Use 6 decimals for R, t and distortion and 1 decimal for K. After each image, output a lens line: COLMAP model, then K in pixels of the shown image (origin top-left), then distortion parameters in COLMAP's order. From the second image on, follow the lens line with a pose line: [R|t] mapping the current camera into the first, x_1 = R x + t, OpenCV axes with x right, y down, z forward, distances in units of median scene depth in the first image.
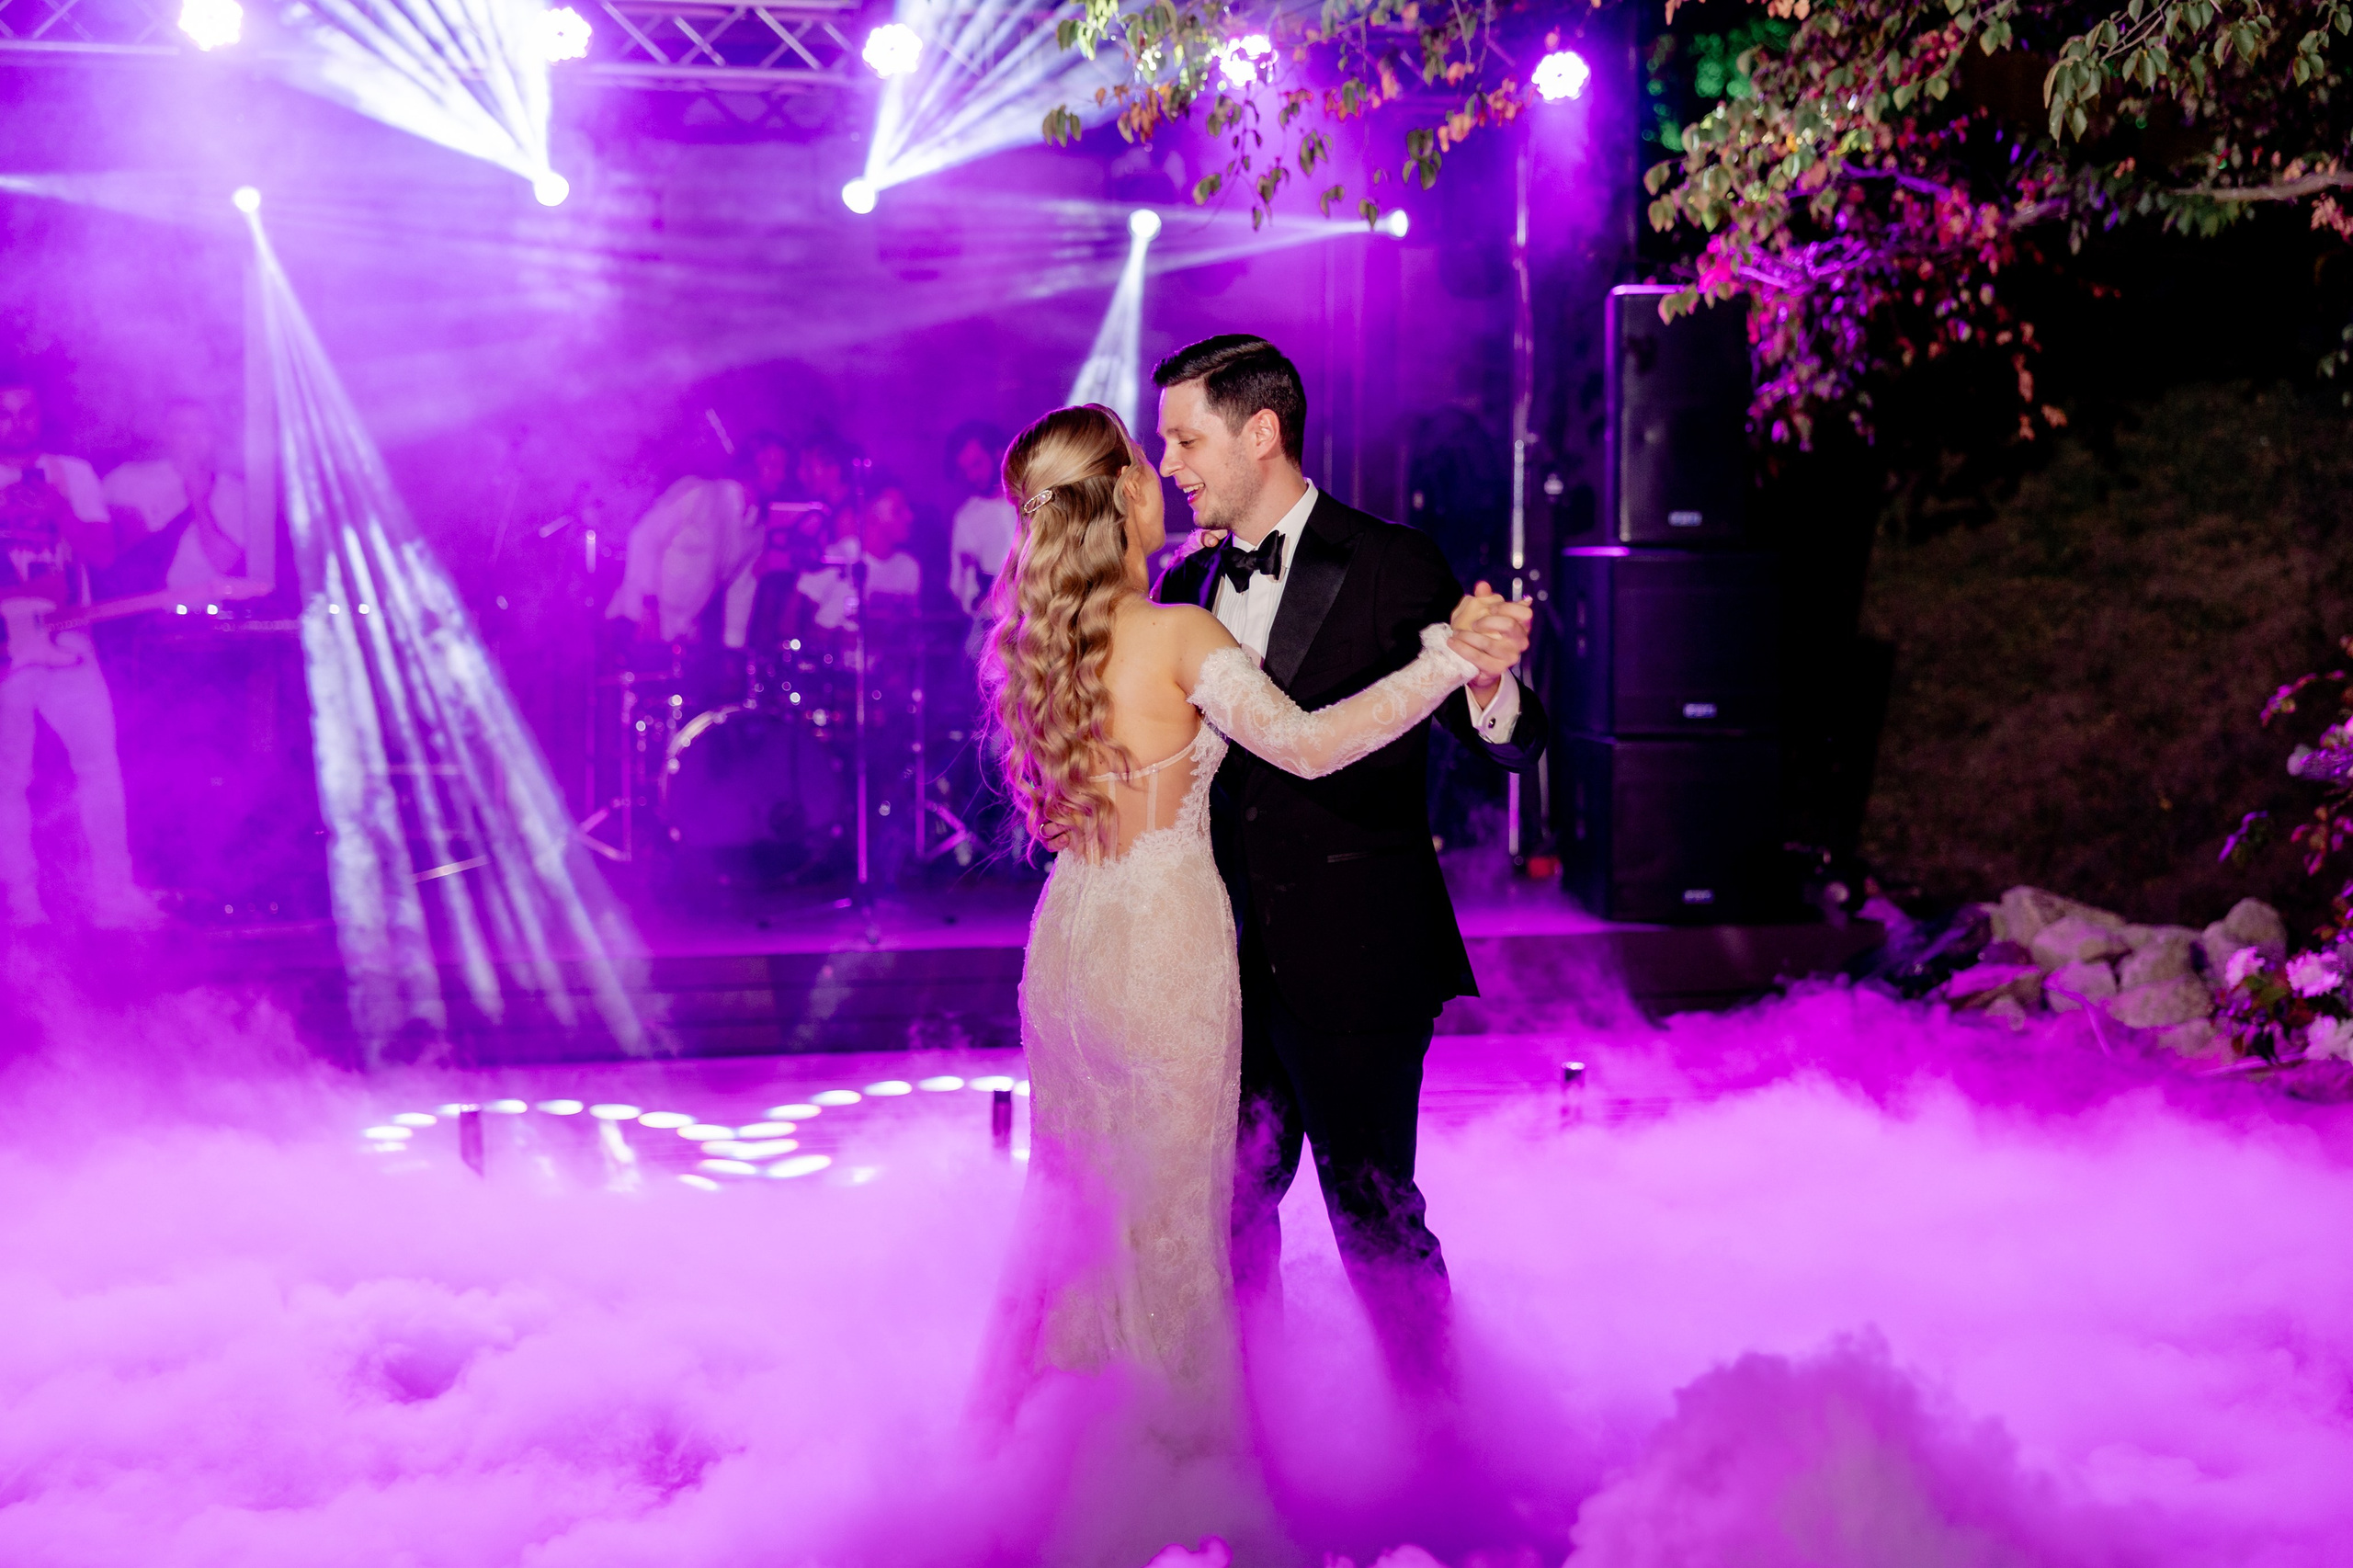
lens RADIAL K [[3281.6, 0, 1198.7], [0, 3281.6, 788.8], [0, 0, 1]] dist [0.016190, 0.000000]
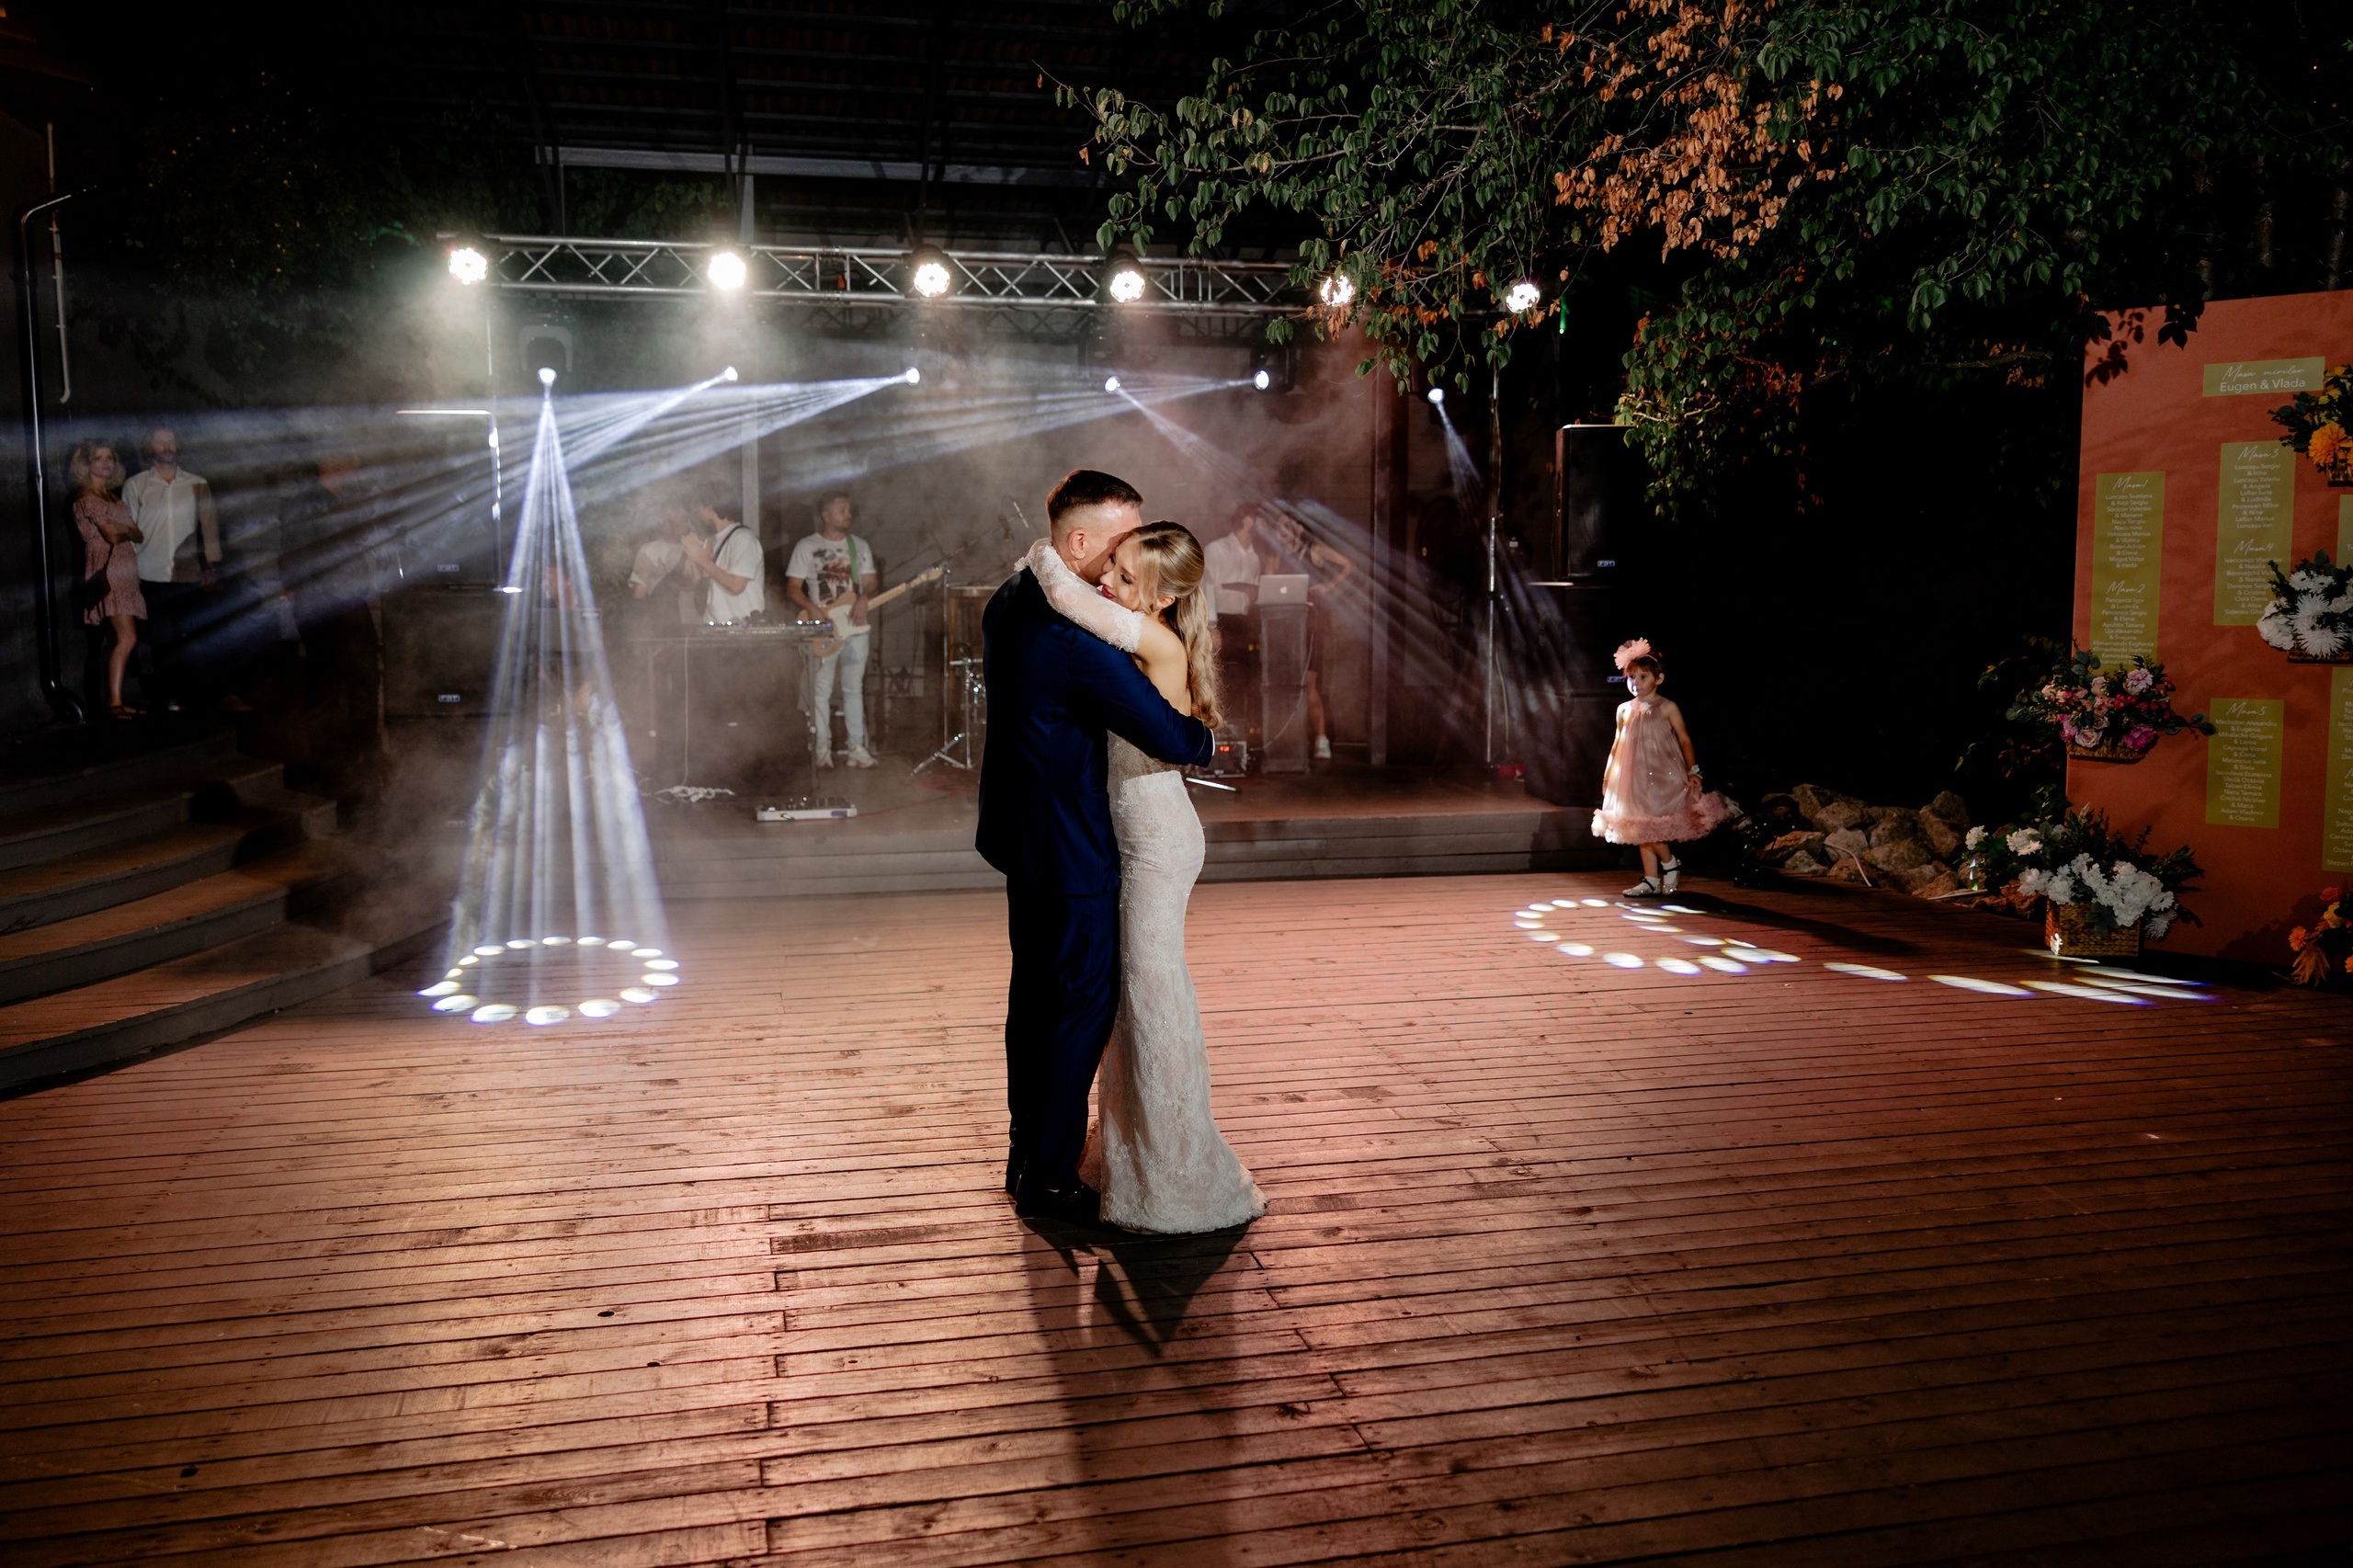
lens RADIAL K [[1885.1, 0, 1176.9], [0, 1885.1, 772.2], [0, 0, 1]] dist [0.011564, -0.000348]
pose [[0.999636, -0.003759, -0.026721, -0.045587], [0.004608, 0.999484, 0.031779, -0.008217], [0.026587, -0.031890, 0.999138, 0.035864]]
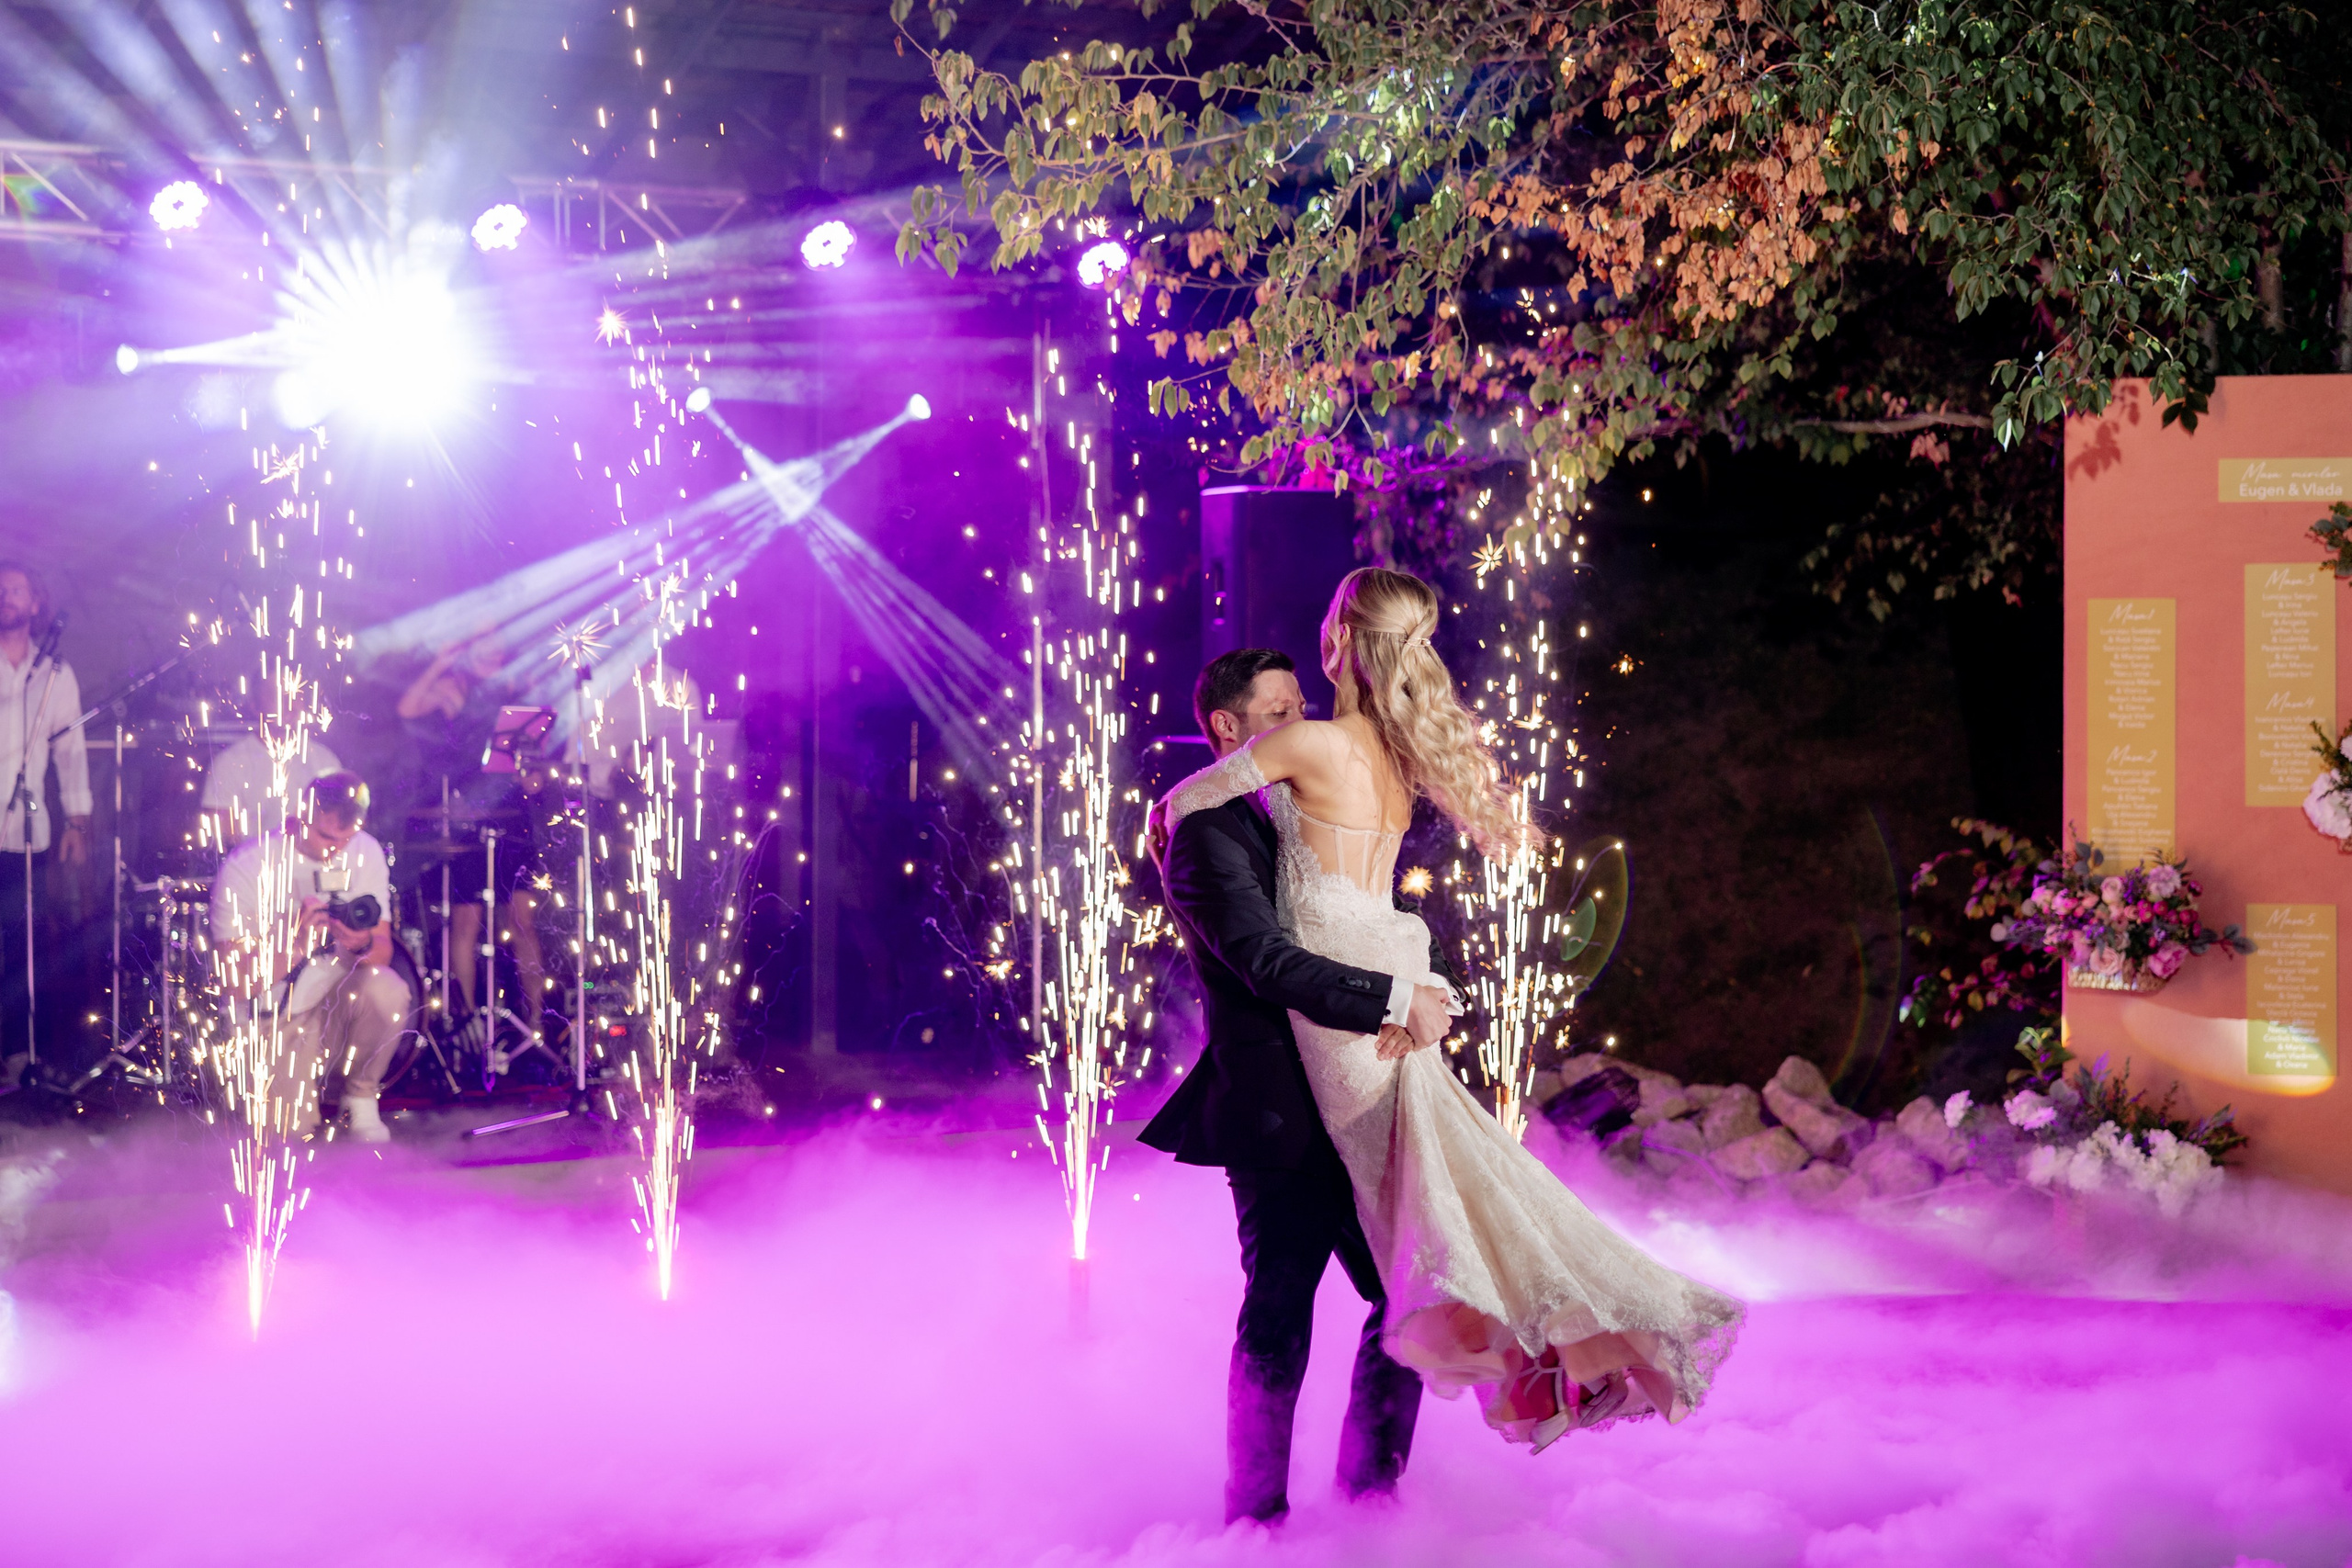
lens RADIAL K [[4503.9, 0, 1164.8], [0, 4503.9, 791.0], [0, 0, 1]] dist [0.014812, 0.000000]
pose [[0.931807, -0.012682, 0.362732, -0.411810], [0.028880, 0.998811, -0.039269, -0.002516], [-0.361803, 0.047067, 0.931066, -0.304091]]
